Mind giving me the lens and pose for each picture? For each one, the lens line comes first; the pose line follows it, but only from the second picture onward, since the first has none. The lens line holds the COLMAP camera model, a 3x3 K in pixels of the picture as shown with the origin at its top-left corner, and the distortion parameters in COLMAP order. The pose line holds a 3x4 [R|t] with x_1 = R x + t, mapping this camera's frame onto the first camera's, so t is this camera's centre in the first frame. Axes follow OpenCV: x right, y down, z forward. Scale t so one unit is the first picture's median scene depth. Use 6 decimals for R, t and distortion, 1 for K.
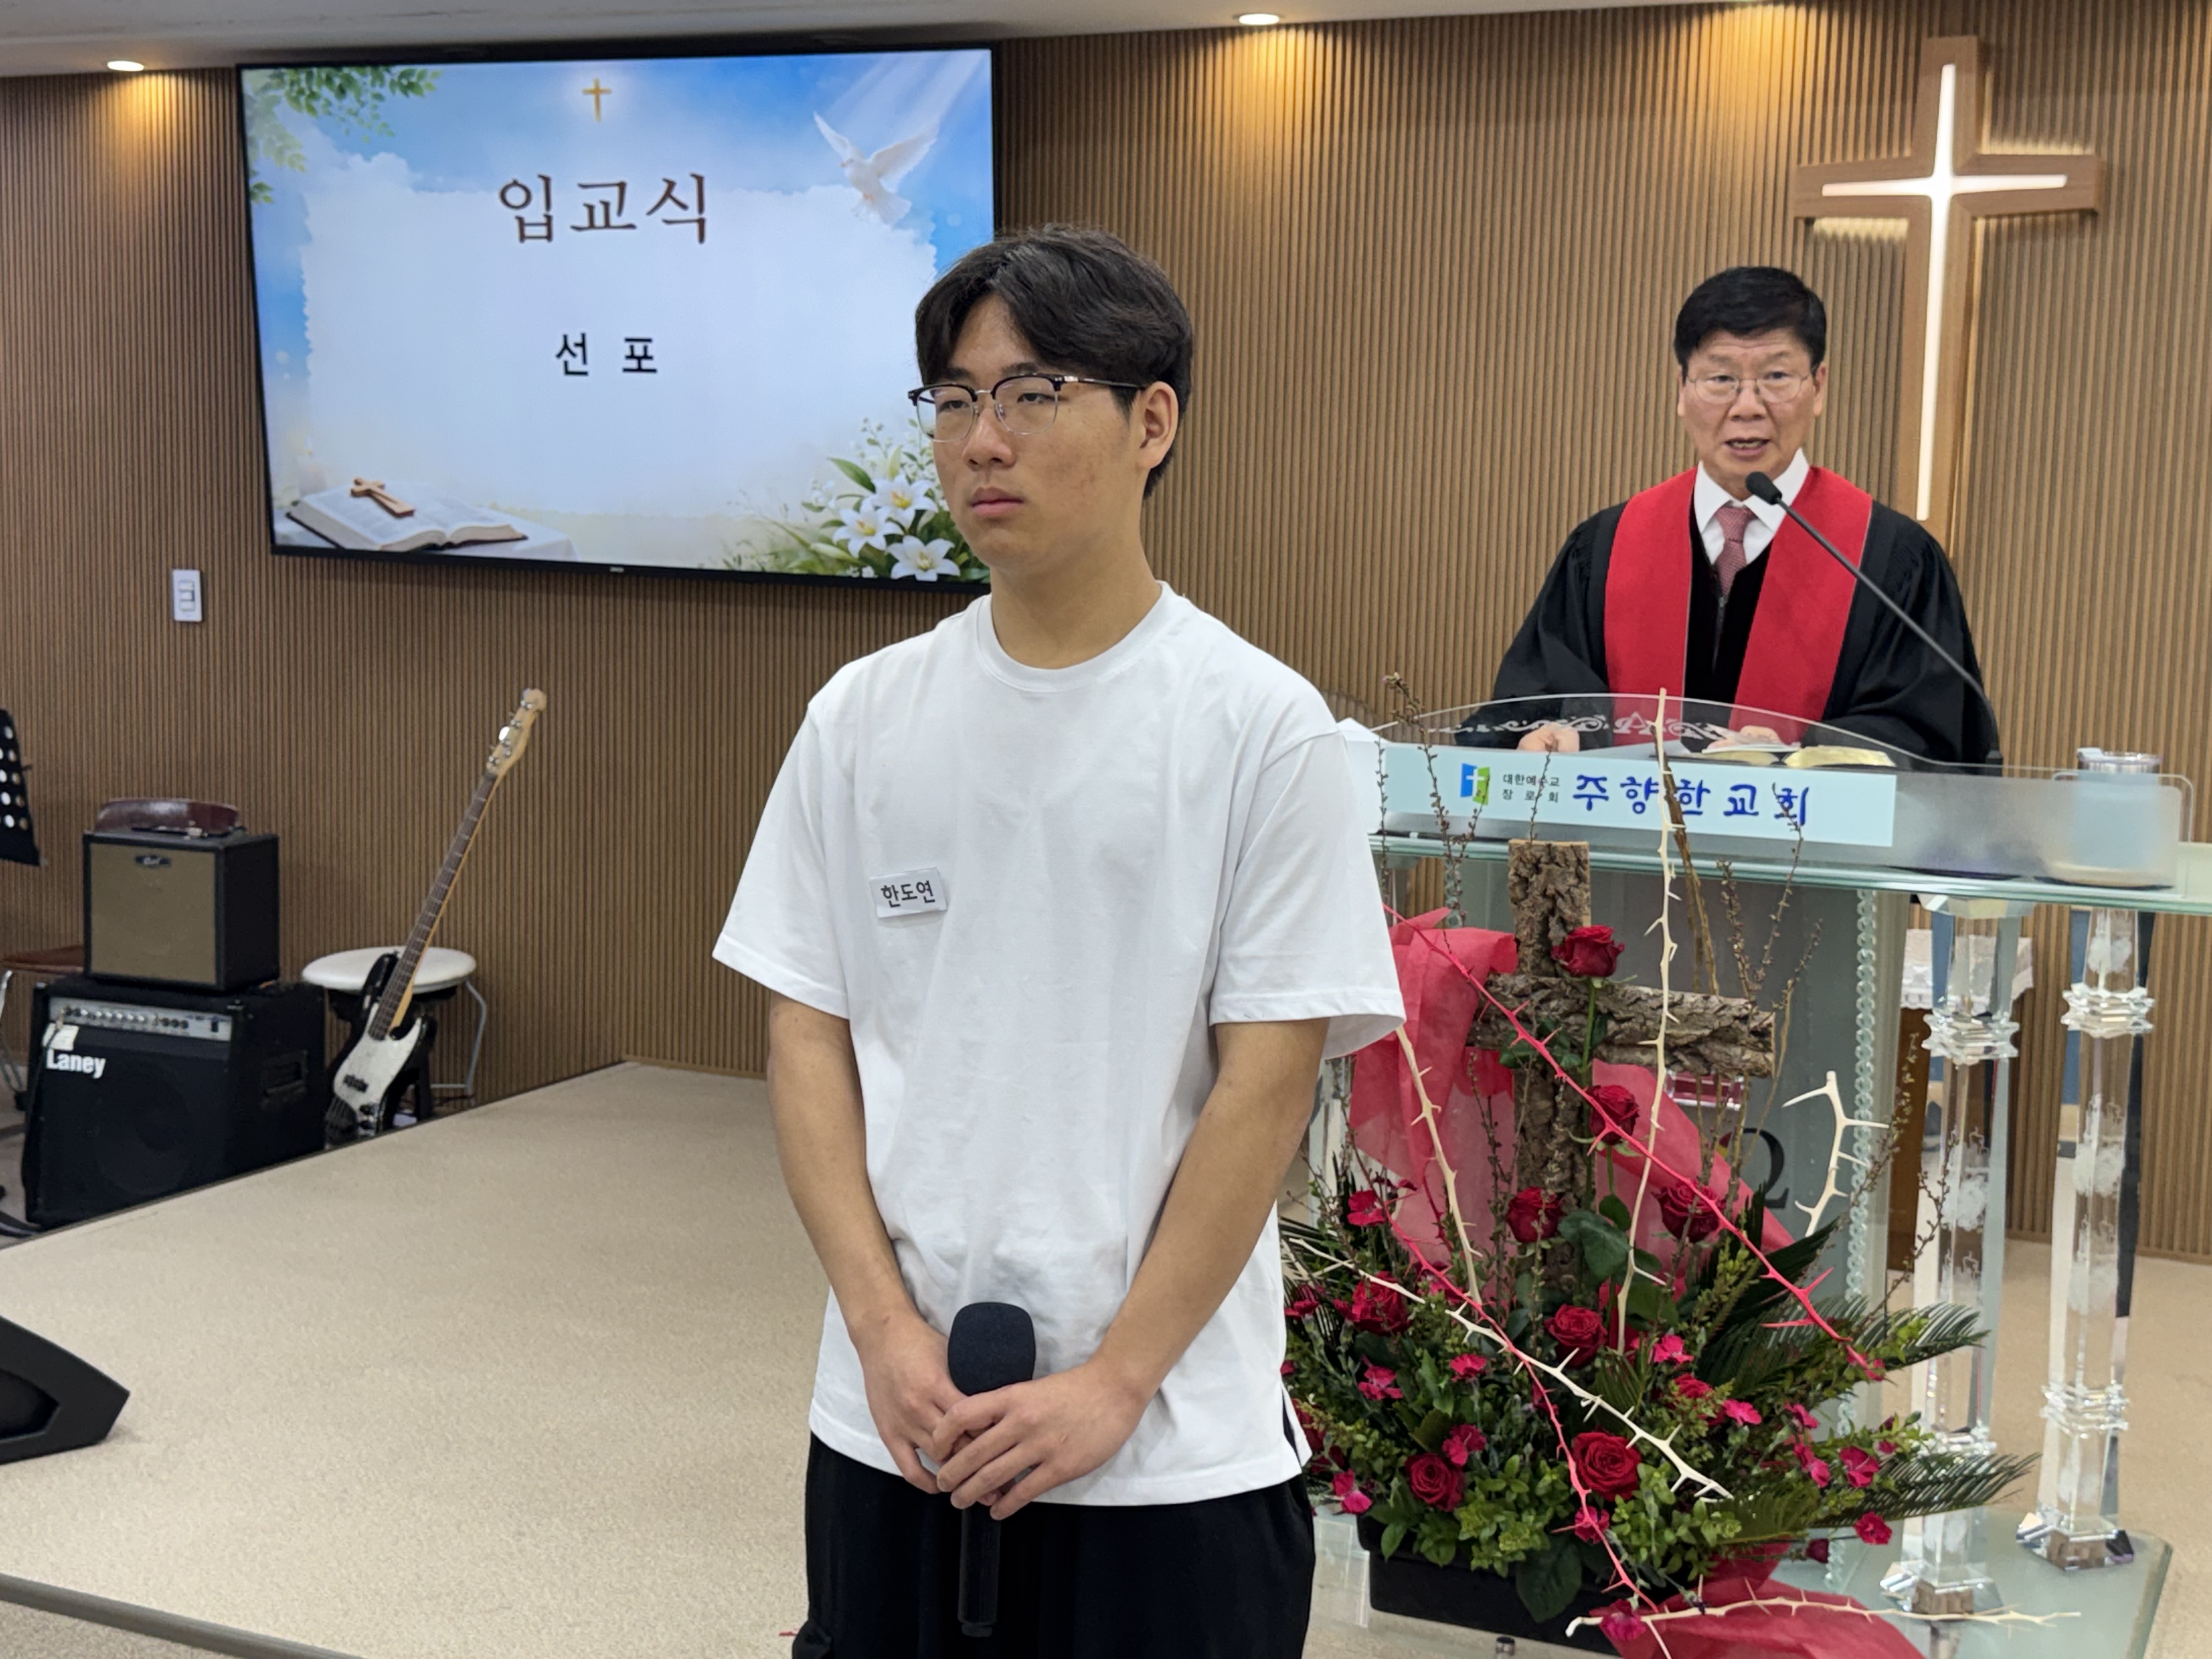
lens RADIAL K [[3026.9, 0, 1096.0], [0, 3026.9, 824.2], [0, 0, 1]] dist [0.094634, 0.000000]
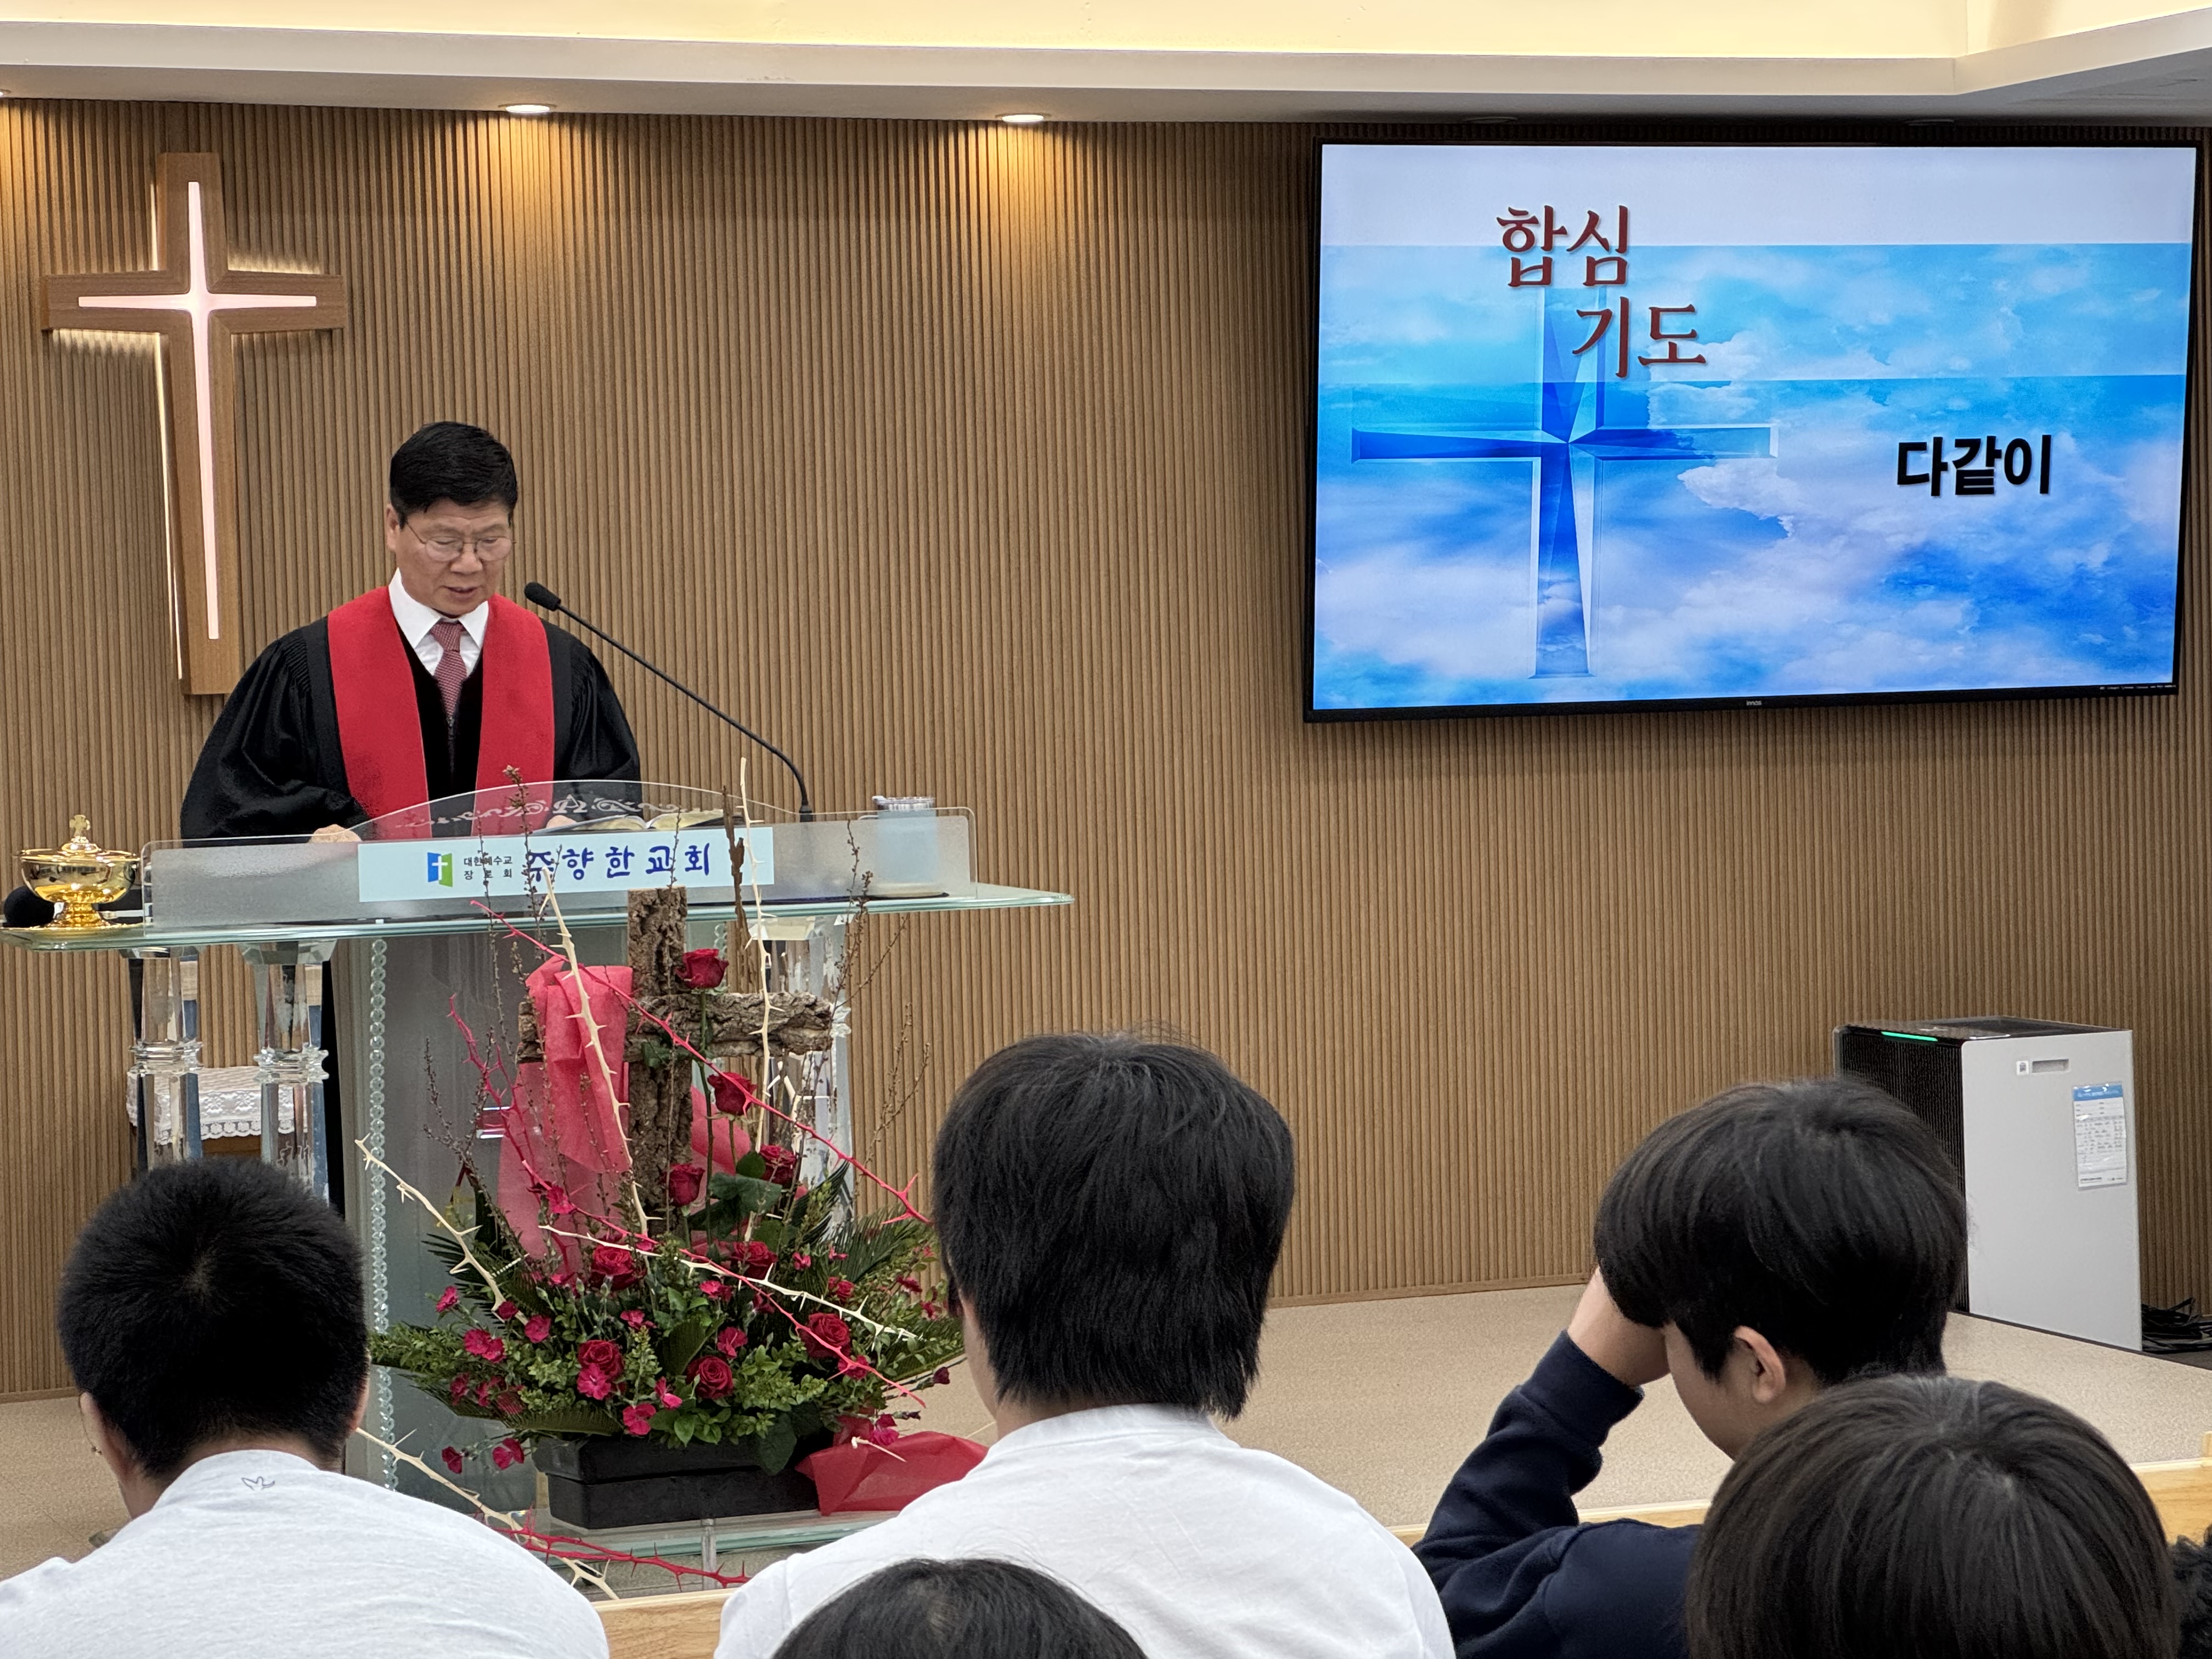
lens RADIAL K [[5359.0, 0, 1108.1], [0, 5359.0, 834.1], [0, 0, 1]] dist [0.455344, 0.000000]
pose [[0.698683, -0.072941, 0.711703, -1.105642], [0.120590, 0.992563, -0.016657, 0.036711], [-0.705195, 0.097462, 0.702283, -0.595505]]
